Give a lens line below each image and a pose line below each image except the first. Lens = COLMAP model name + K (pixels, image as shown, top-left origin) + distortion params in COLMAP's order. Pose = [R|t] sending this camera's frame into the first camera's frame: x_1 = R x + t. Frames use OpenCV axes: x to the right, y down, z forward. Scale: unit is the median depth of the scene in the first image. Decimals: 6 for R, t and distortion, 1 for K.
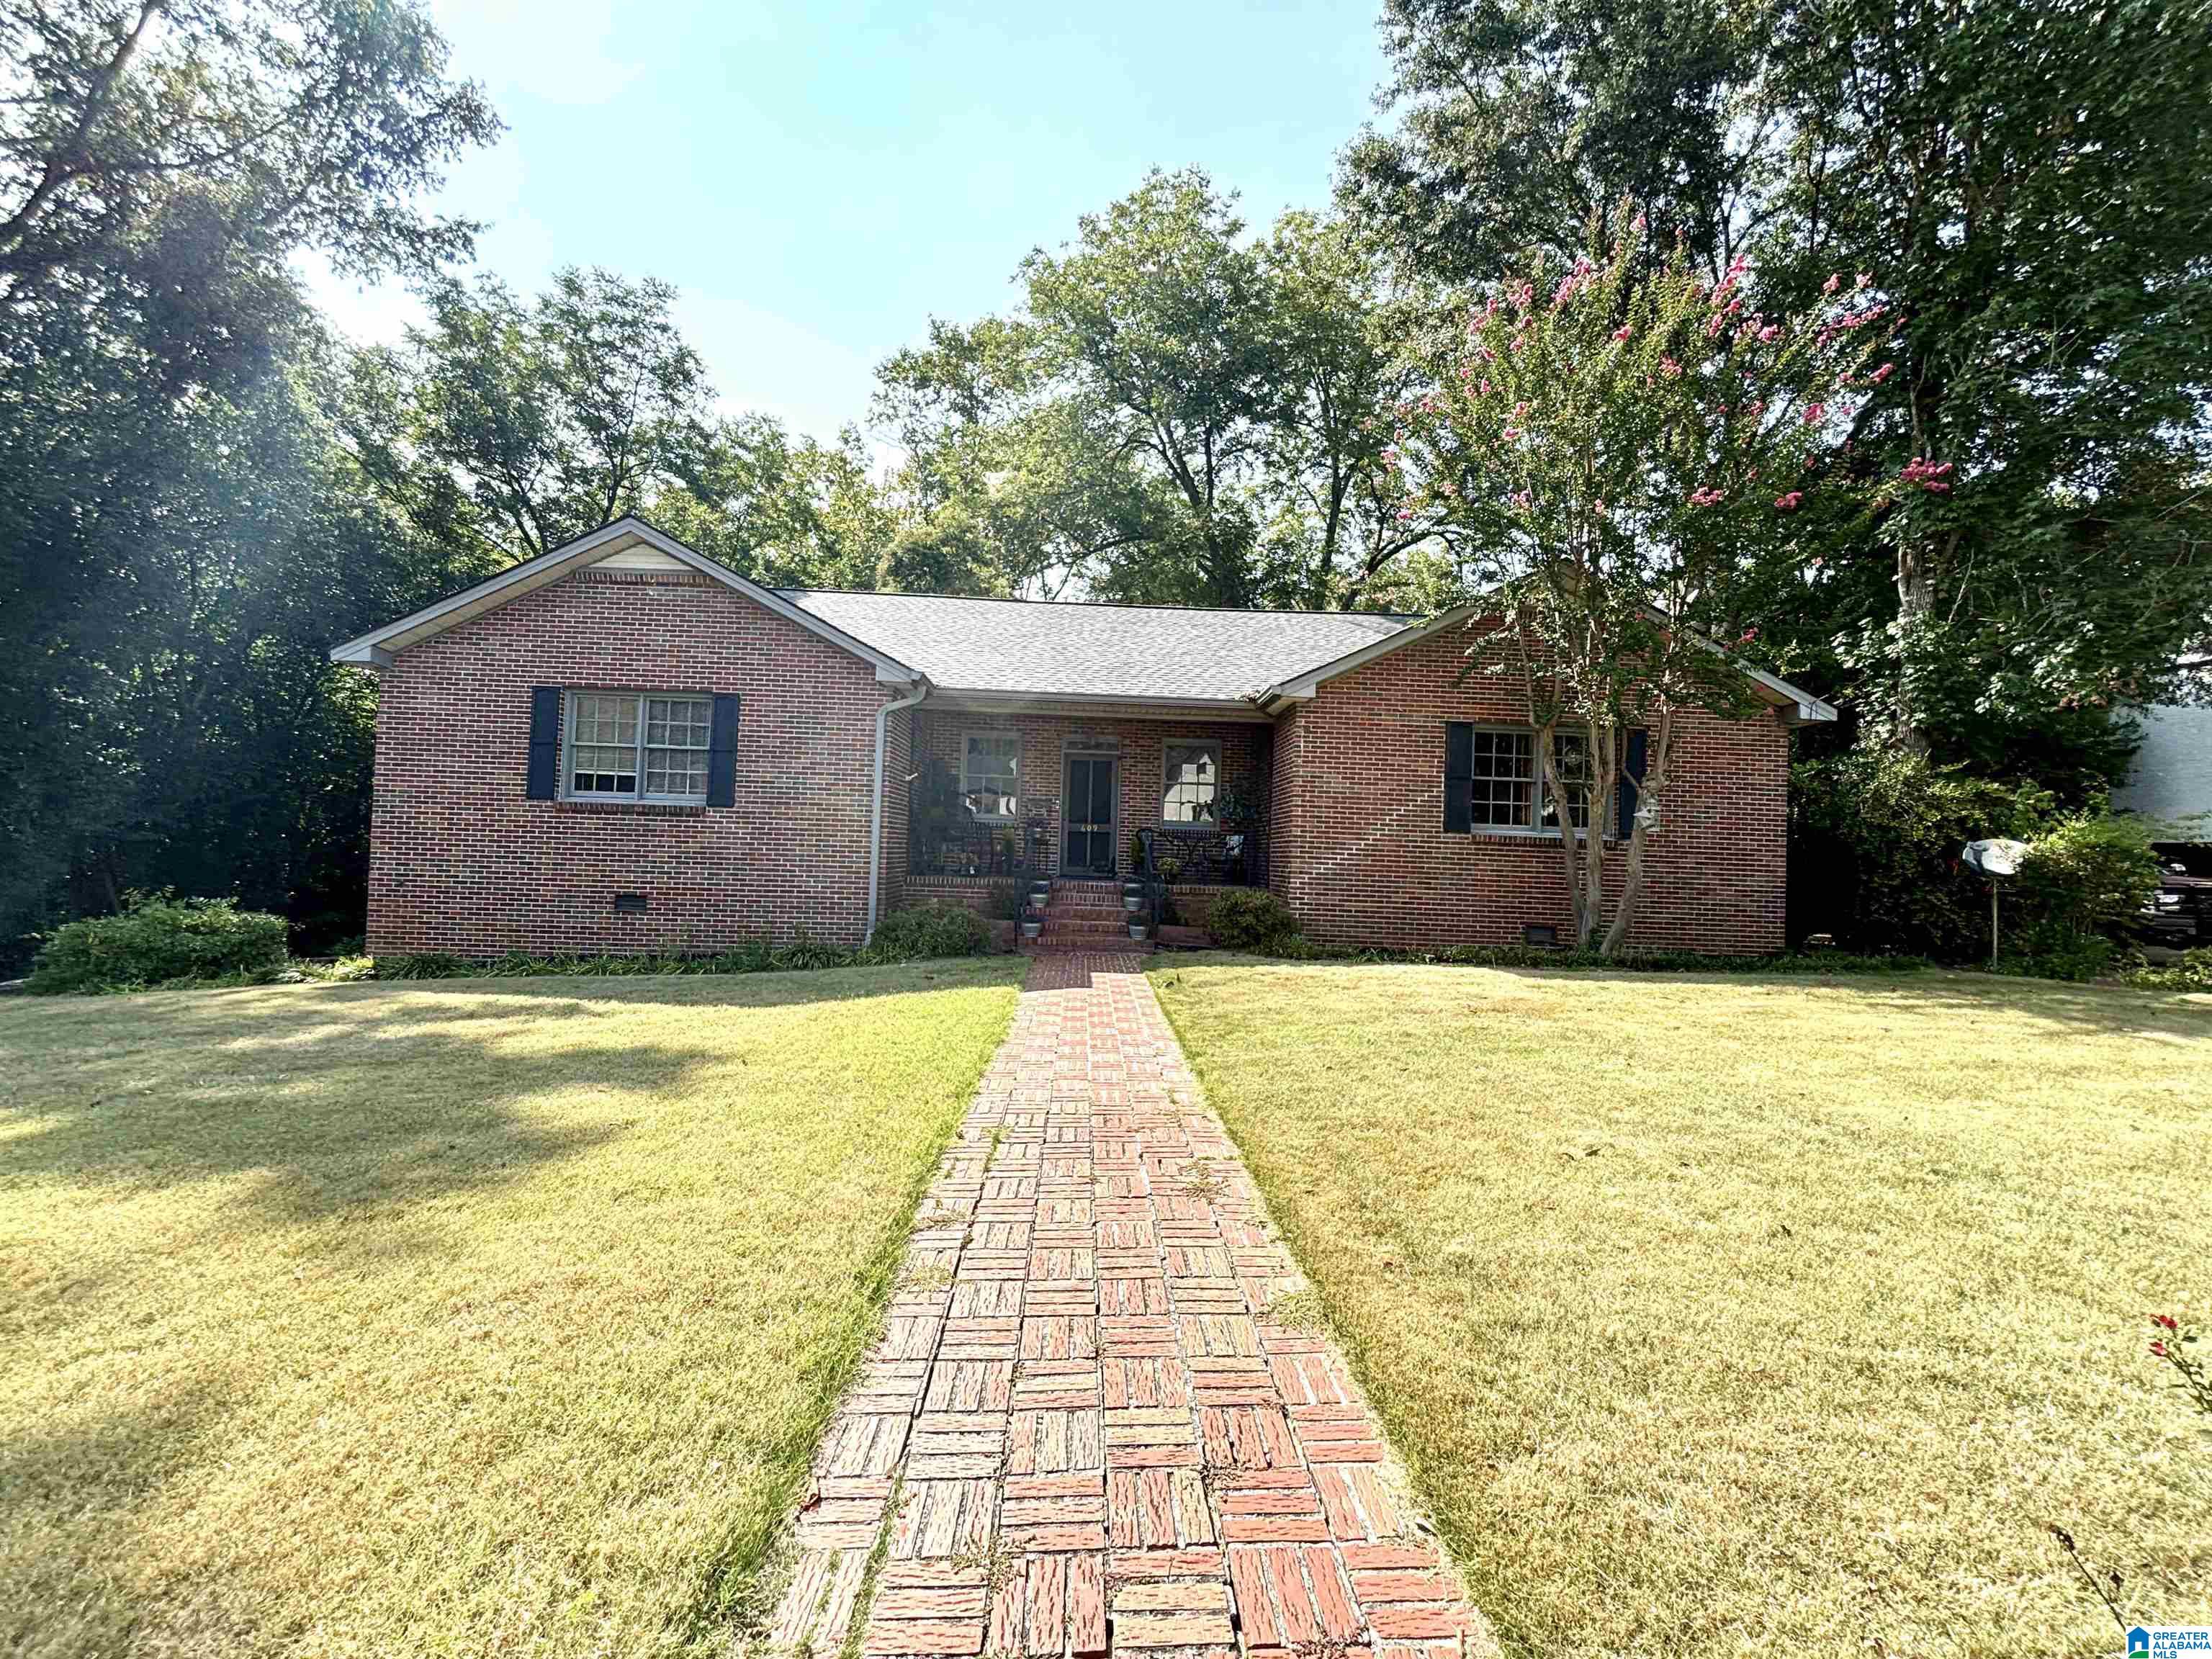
lens RADIAL K [[885.0, 0, 1107.7], [0, 885.0, 831.2], [0, 0, 1]] dist [-0.000878, 0.000052]
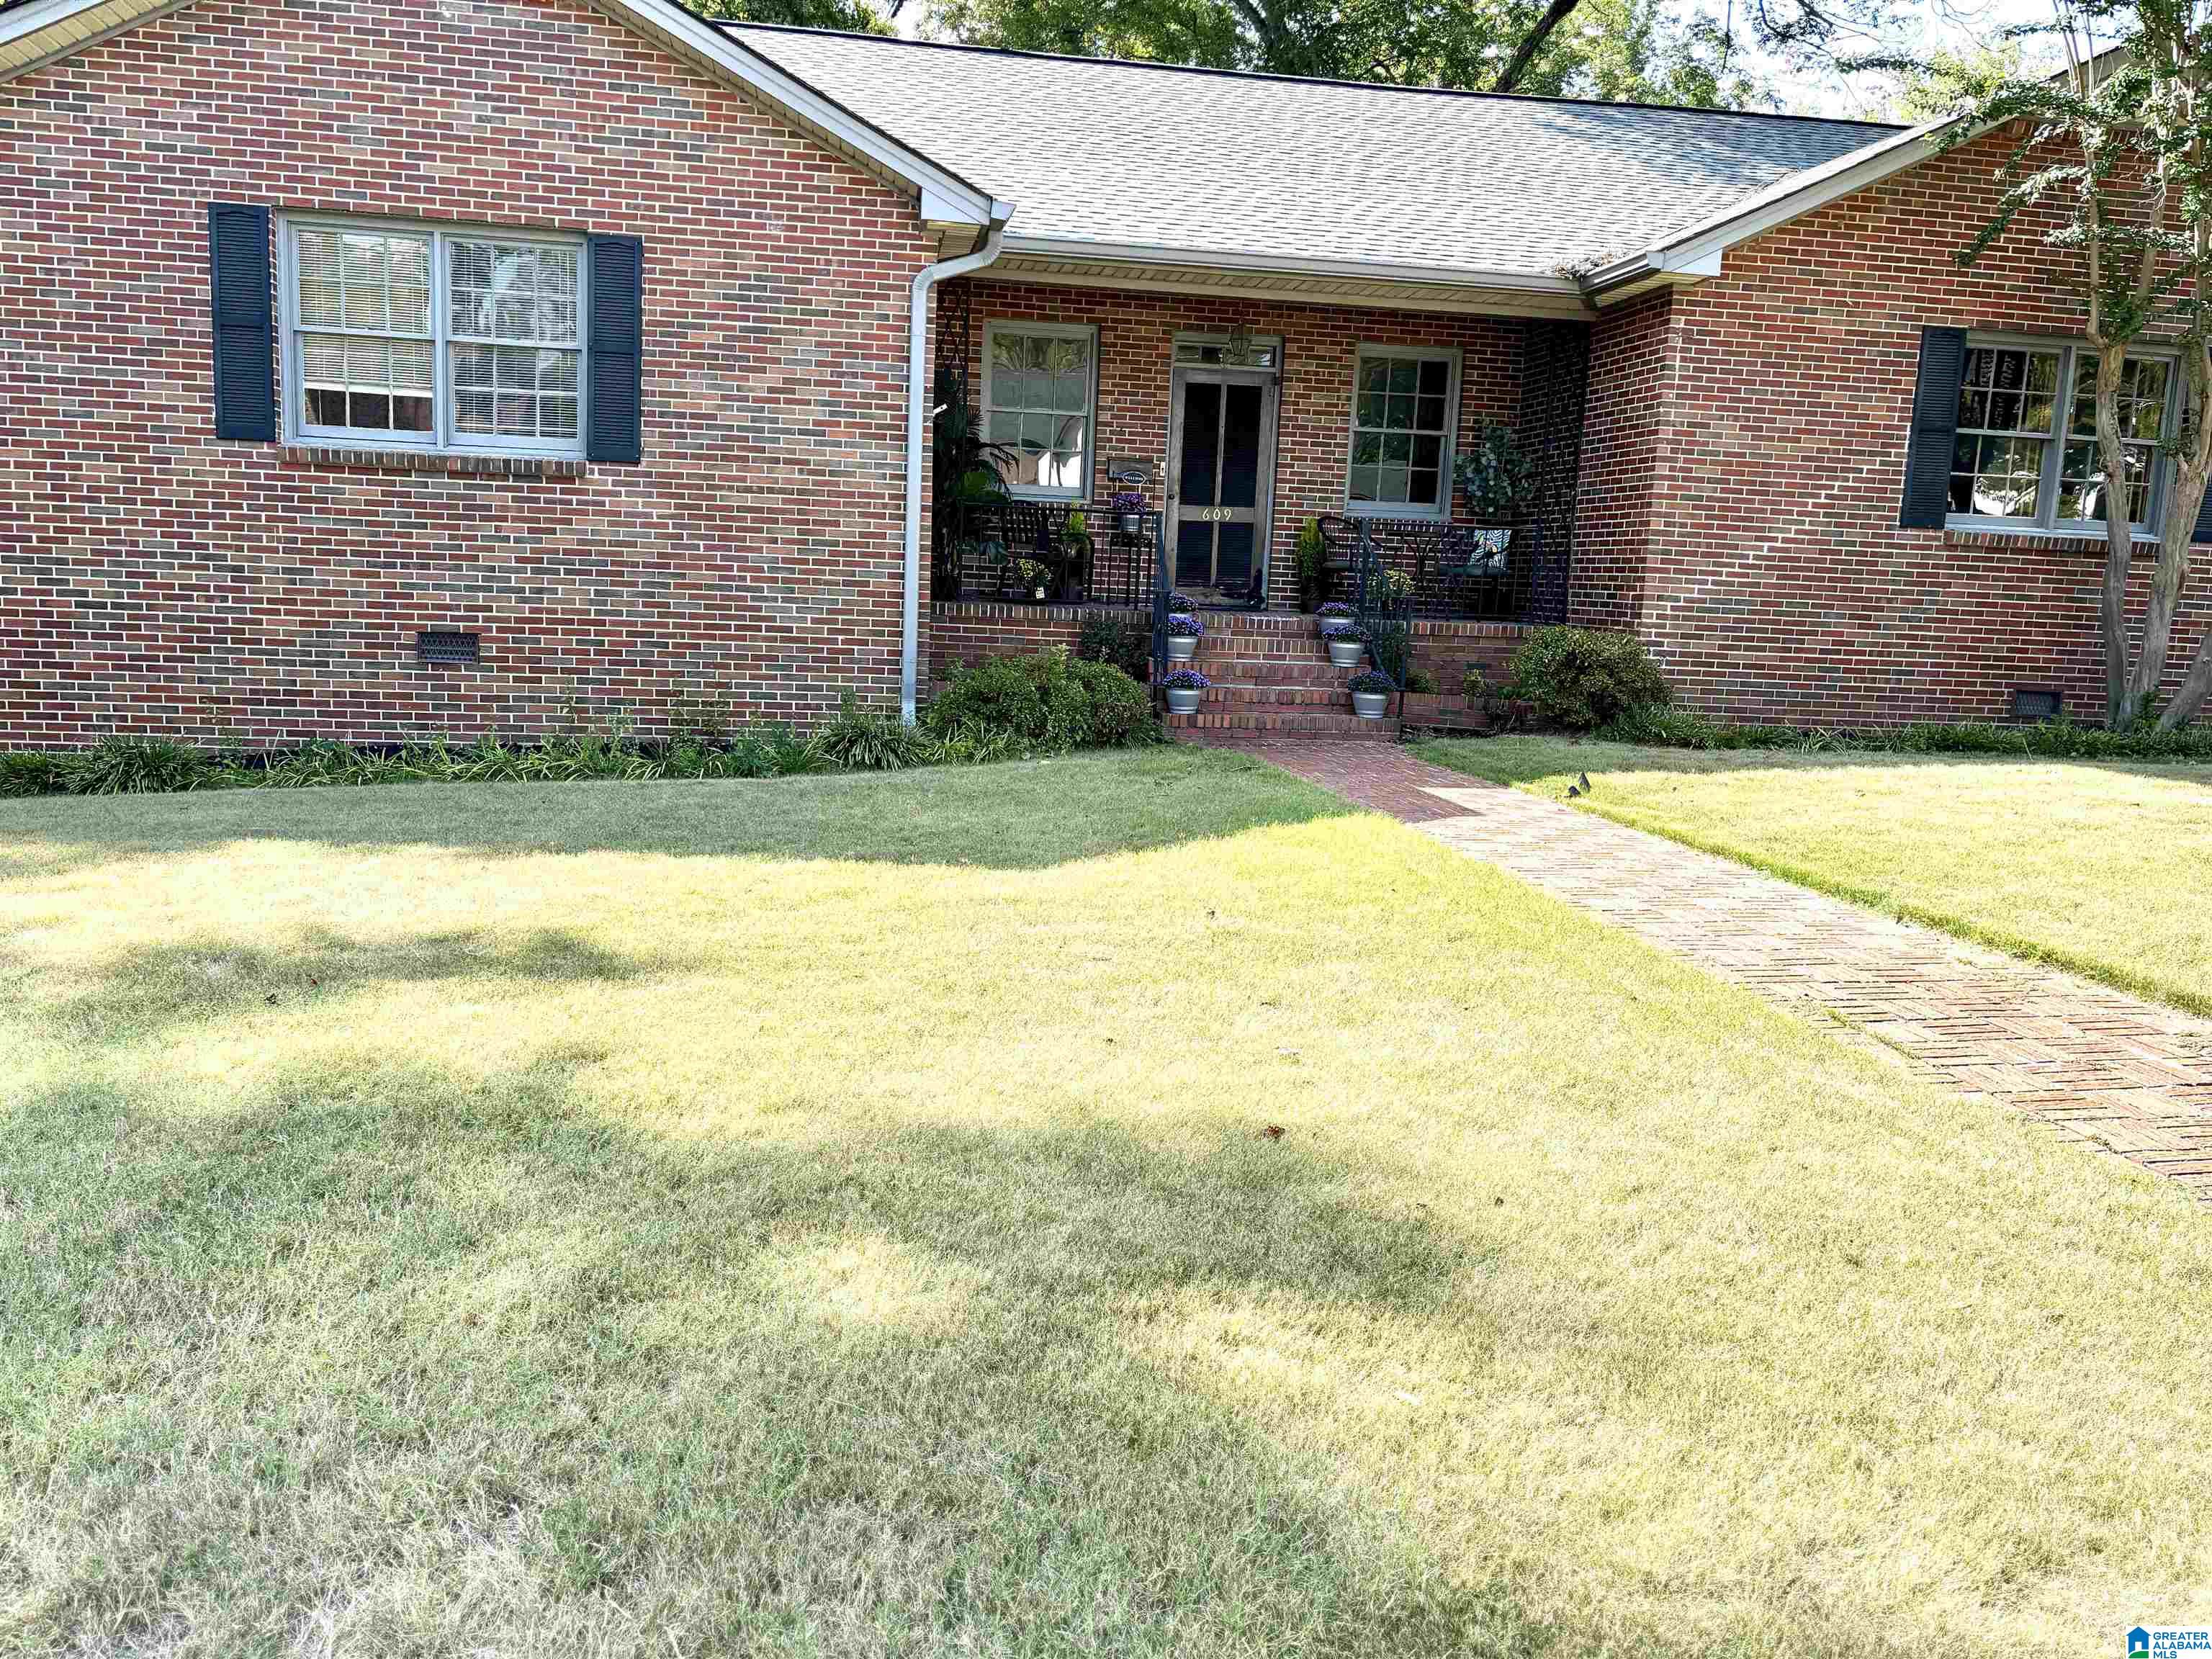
lens RADIAL K [[1662.1, 0, 1104.1], [0, 1662.1, 829.2], [0, 0, 1]] dist [0.032275, -0.015188]
pose [[0.992476, -0.010488, 0.121987, -0.273797], [-0.012208, 0.982883, 0.183827, -0.000266], [-0.121827, -0.183933, 0.975360, -0.030920]]
